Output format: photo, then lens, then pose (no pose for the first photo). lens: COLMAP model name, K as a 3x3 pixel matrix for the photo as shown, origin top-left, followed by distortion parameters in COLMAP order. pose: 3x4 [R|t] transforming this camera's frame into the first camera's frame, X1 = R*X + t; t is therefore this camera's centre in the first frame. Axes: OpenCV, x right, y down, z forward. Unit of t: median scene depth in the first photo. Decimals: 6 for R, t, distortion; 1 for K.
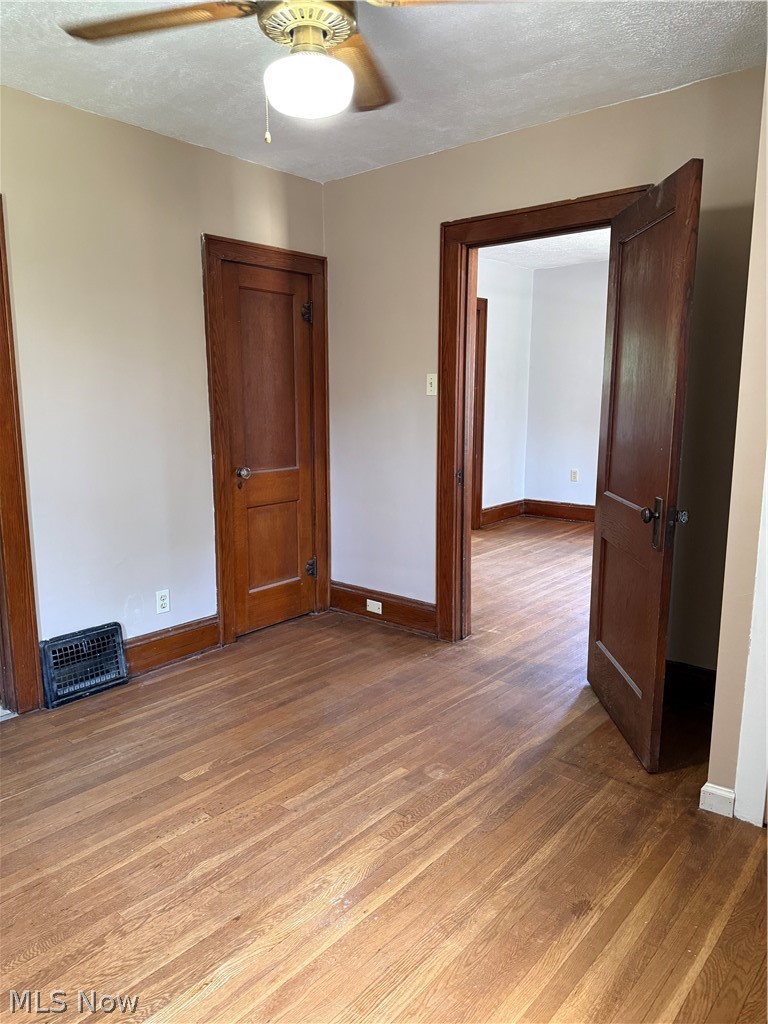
lens RADIAL K [[707.9, 0, 384.0], [0, 707.9, 512.0], [0, 0, 1]] dist [0.038703, -0.042054]
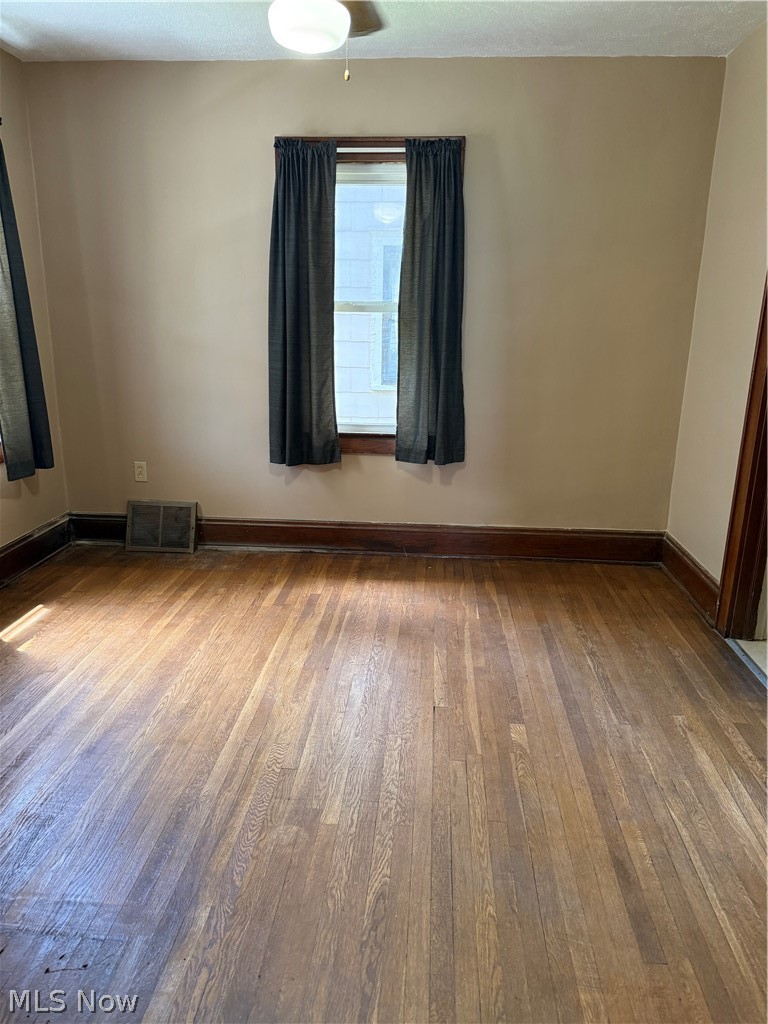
lens RADIAL K [[707.9, 0, 384.0], [0, 707.9, 510.9], [0, 0, 1]] dist [0.038703, -0.042054]
pose [[-0.797809, 0.149214, -0.584154, 0.405994], [-0.119502, 0.910532, 0.395792, -0.267102], [0.590948, 0.385574, -0.708599, 1.552840]]
